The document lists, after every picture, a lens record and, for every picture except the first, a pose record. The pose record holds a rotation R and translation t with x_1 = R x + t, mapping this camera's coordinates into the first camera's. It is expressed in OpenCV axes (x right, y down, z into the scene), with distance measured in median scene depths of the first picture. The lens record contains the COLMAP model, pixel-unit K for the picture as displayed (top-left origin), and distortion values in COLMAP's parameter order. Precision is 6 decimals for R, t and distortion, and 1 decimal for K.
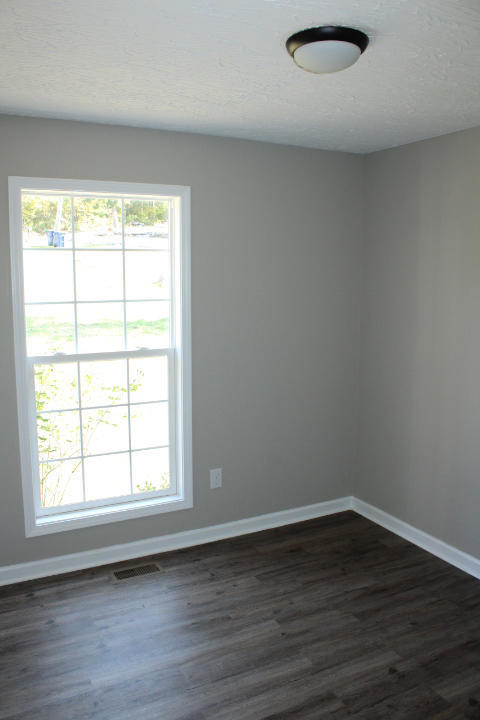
lens RADIAL K [[601.8, 0, 240.0], [0, 601.8, 360.0], [0, 0, 1]] dist [-0.184737, 0.185096]
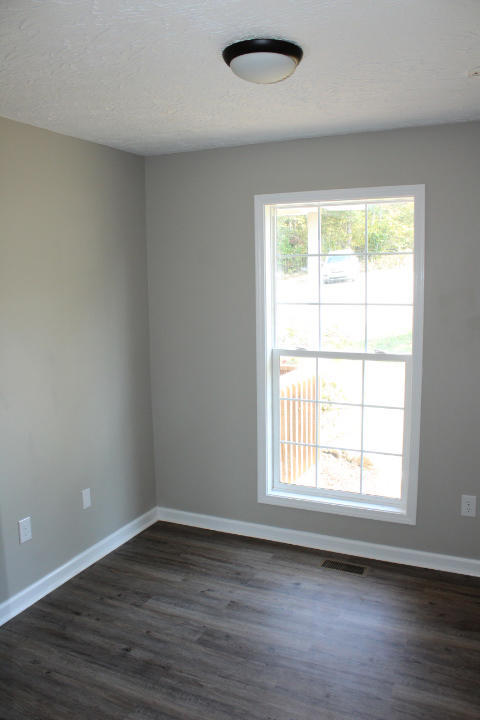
lens RADIAL K [[601.8, 0, 240.0], [0, 601.8, 360.0], [0, 0, 1]] dist [-0.184737, 0.185096]
pose [[0.591855, 0.107053, -0.798903, 0.501363], [-0.093826, 0.993553, 0.063627, -0.048497], [0.800565, 0.037300, 0.598084, 0.226499]]
